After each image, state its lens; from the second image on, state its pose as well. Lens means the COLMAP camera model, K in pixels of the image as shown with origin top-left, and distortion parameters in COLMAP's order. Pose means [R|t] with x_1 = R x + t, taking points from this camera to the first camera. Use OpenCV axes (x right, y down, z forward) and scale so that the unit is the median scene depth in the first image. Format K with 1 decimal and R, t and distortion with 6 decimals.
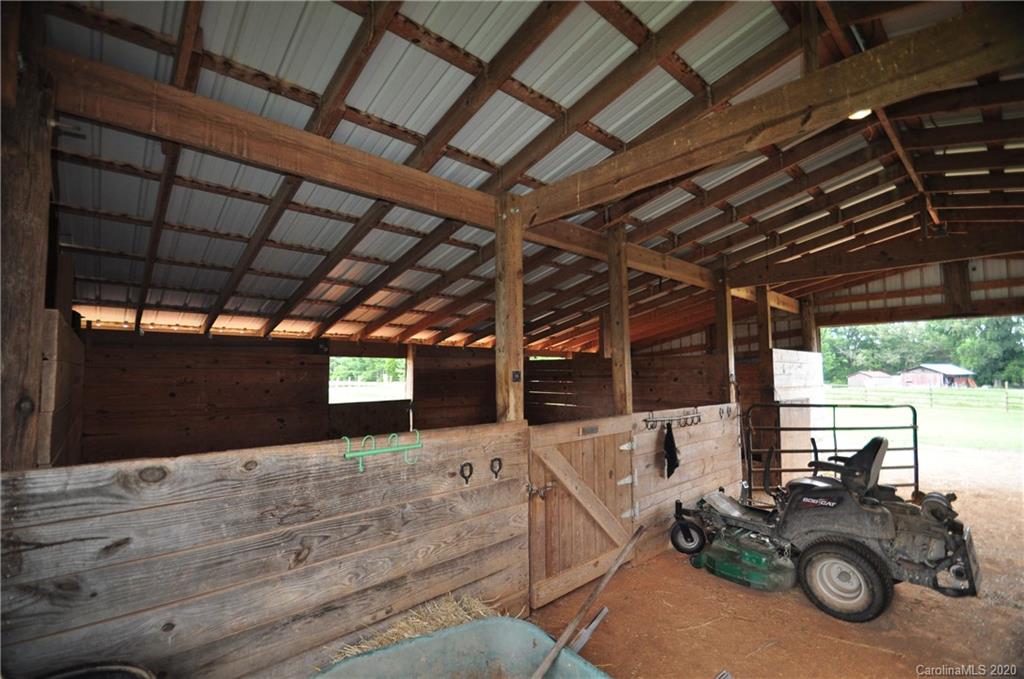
lens RADIAL K [[445.0, 0, 500.2], [0, 445.0, 348.9], [0, 0, 1]] dist [0.002440, -0.013267]
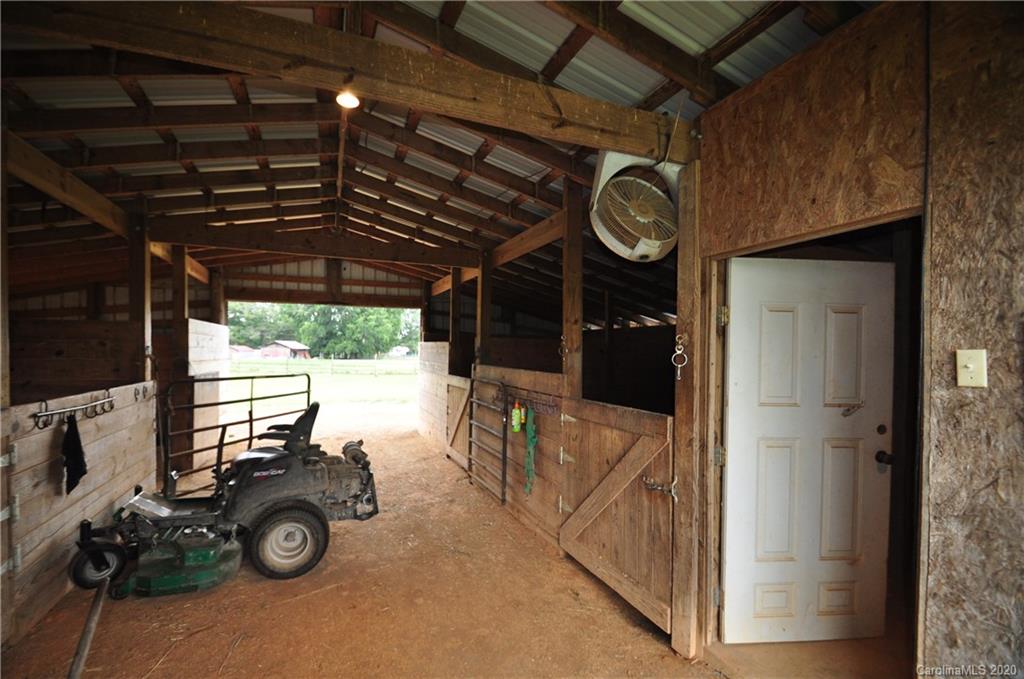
lens RADIAL K [[445.0, 0, 500.2], [0, 445.0, 348.9], [0, 0, 1]] dist [0.002440, -0.013267]
pose [[0.327838, 0.003384, 0.944728, -0.049058], [-0.058640, 0.998138, 0.016774, 0.013048], [-0.942912, -0.060898, 0.327426, 0.149606]]
